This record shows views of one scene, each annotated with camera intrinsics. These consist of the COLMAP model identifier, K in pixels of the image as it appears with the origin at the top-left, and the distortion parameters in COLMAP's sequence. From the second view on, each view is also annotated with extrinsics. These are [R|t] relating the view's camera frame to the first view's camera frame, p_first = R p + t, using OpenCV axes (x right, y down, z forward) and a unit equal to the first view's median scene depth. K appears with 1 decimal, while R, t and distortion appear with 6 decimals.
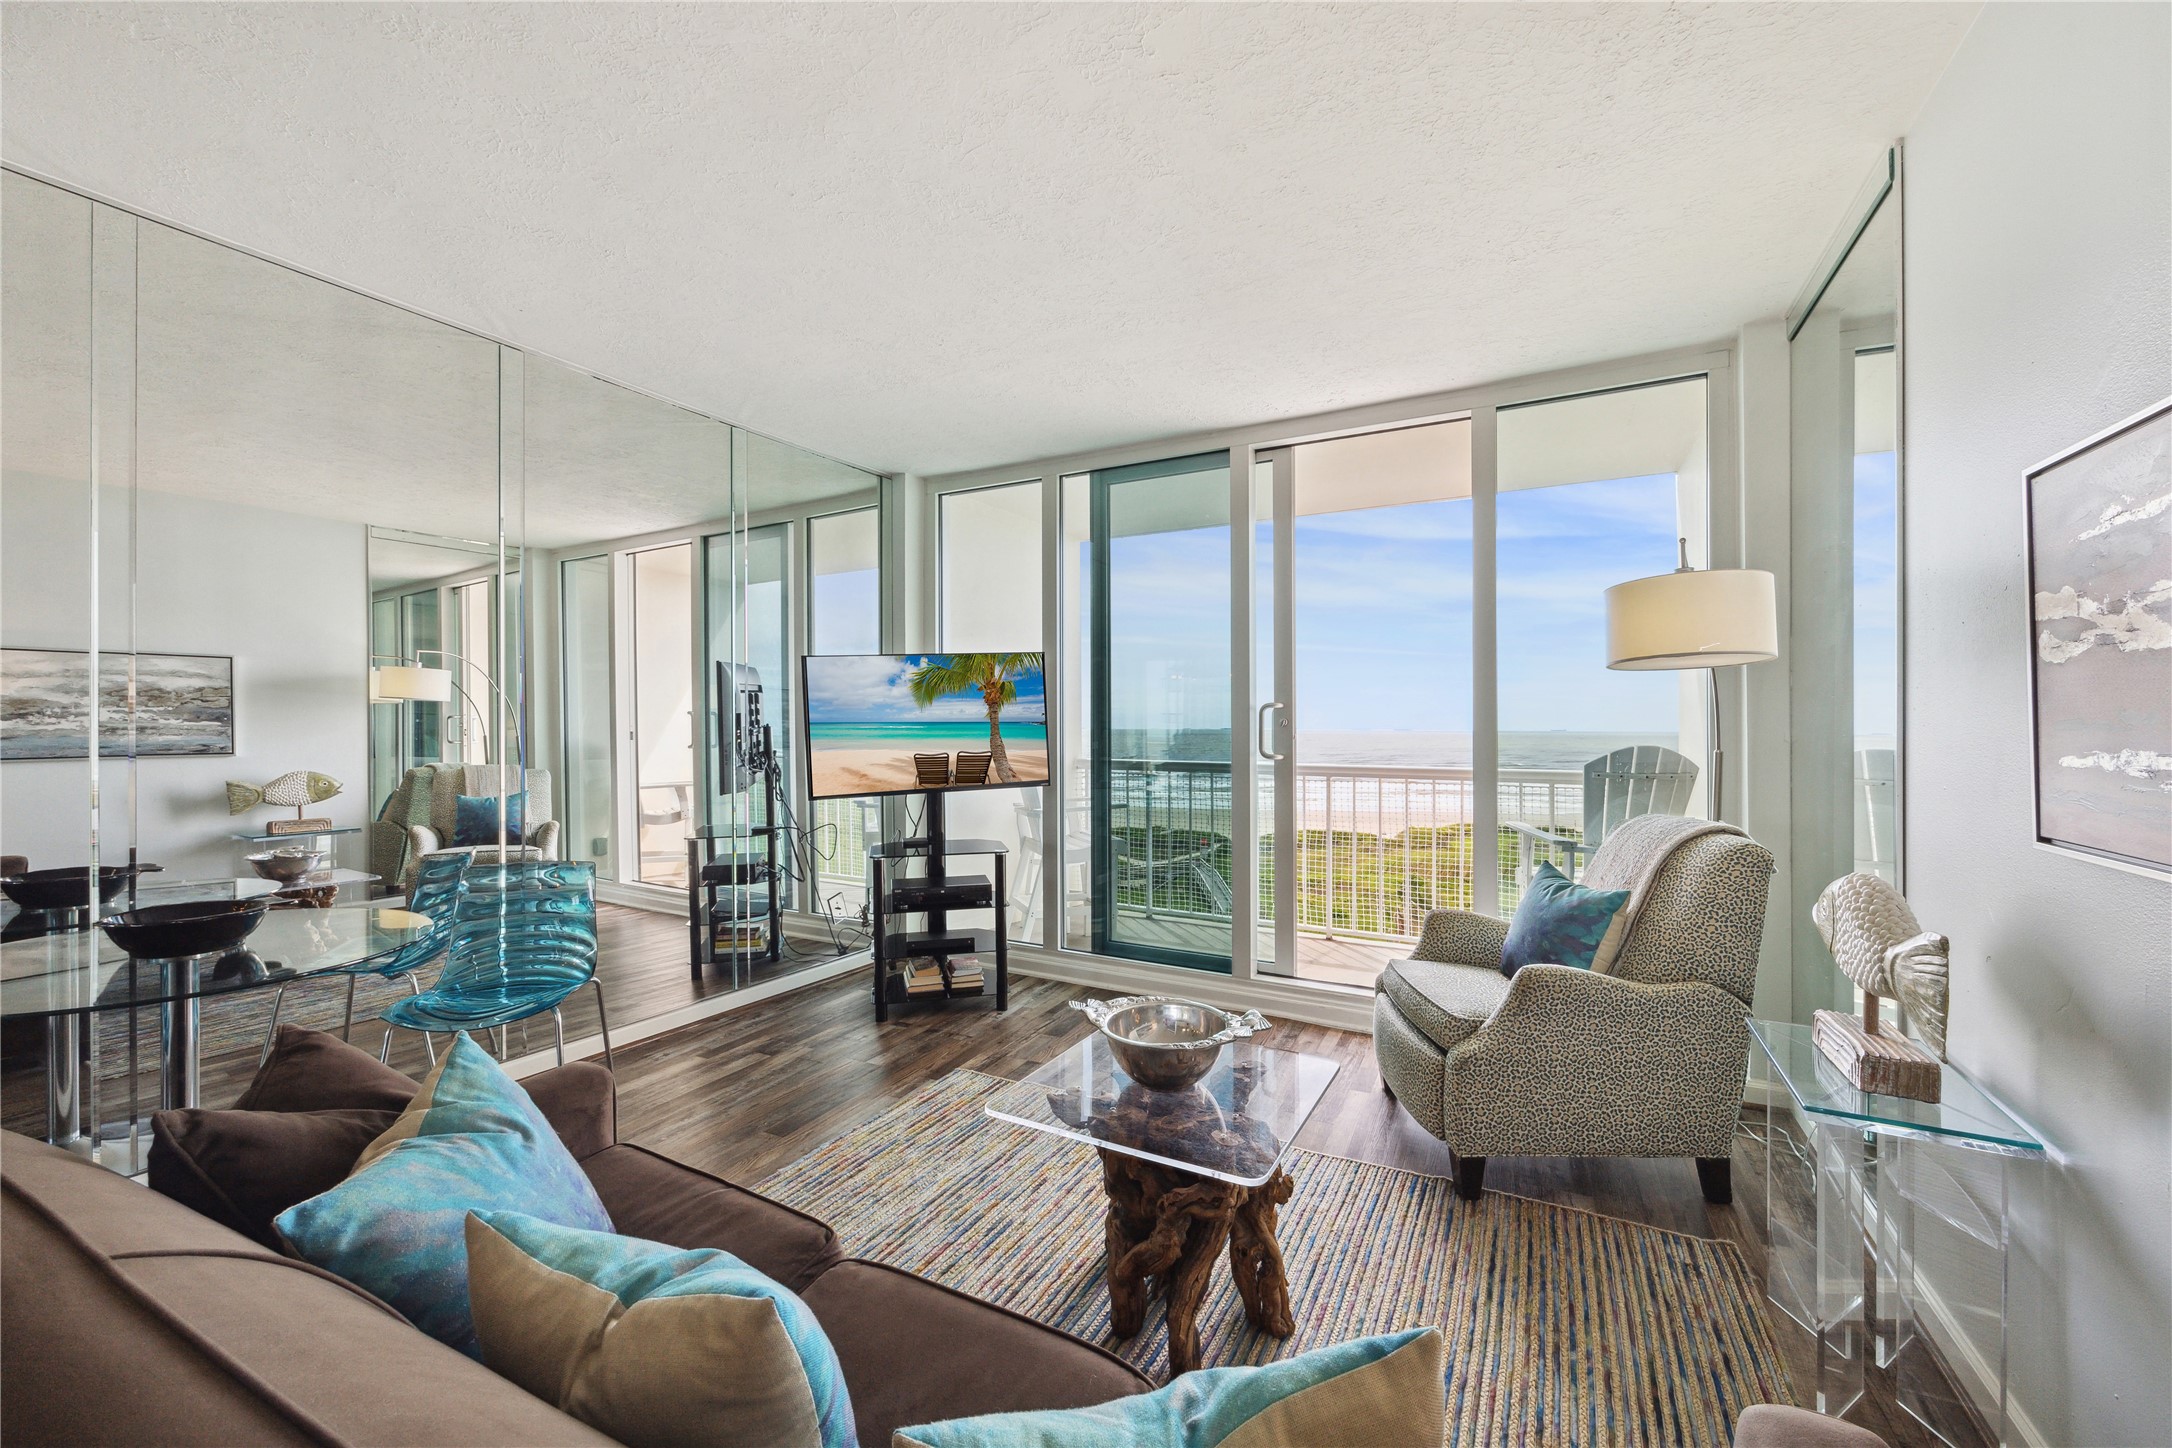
lens RADIAL K [[858.8, 0, 1091.2], [0, 858.8, 726.5], [0, 0, 1]] dist [-0.003050, -0.000606]
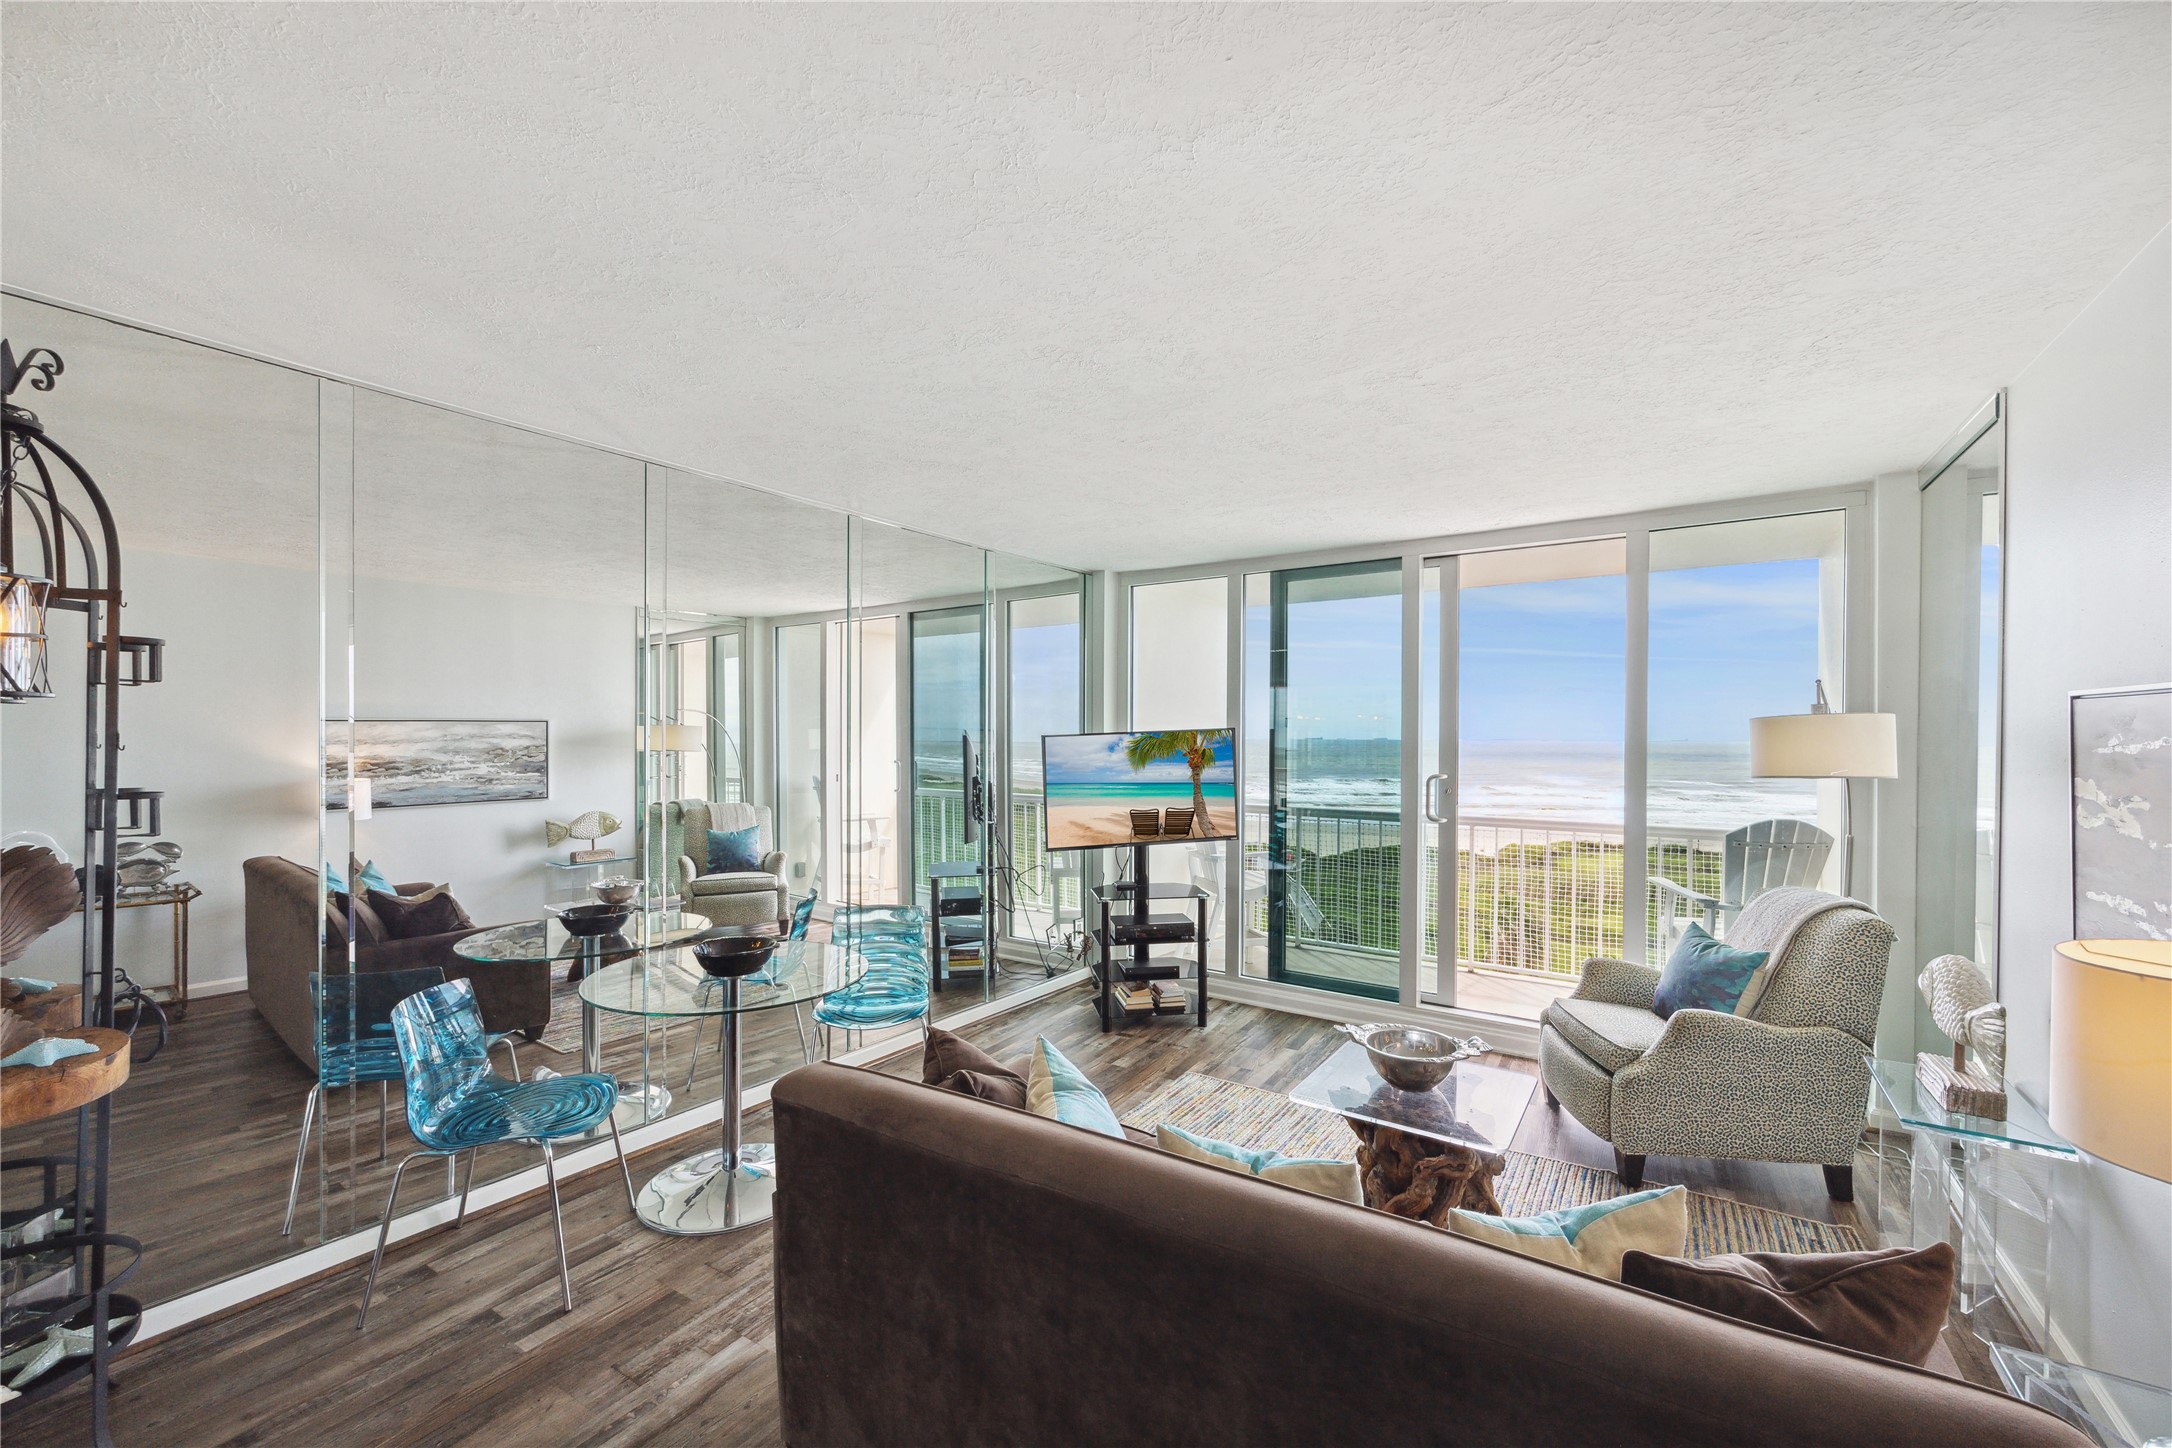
lens RADIAL K [[858.8, 0, 1087.7], [0, 858.8, 754.8], [0, 0, 1]] dist [-0.003050, -0.000606]
pose [[0.994660, 0.004477, -0.103112, -0.185484], [-0.002843, 0.999868, 0.015994, -0.090458], [0.103170, -0.015615, 0.994541, -0.271682]]
